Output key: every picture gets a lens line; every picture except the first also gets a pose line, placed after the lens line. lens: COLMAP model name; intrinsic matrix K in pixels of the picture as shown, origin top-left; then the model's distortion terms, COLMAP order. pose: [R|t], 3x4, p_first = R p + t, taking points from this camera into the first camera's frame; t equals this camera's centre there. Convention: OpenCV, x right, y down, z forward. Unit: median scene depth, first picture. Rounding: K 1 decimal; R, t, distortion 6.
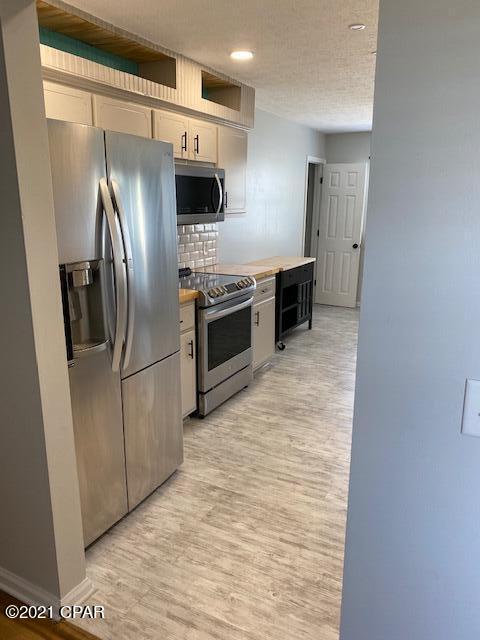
lens RADIAL K [[491.1, 0, 240.0], [0, 491.1, 320.0], [0, 0, 1]] dist [0.047688, -0.045673]
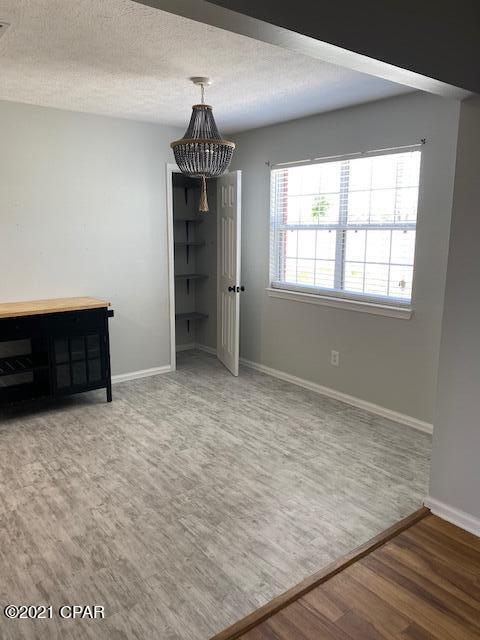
lens RADIAL K [[491.1, 0, 240.0], [0, 491.1, 320.0], [0, 0, 1]] dist [0.047688, -0.045673]
pose [[0.909492, 0.077151, -0.408501, 0.903576], [-0.095881, 0.995065, -0.025538, -0.150685], [0.404514, 0.062394, 0.912401, 0.621253]]
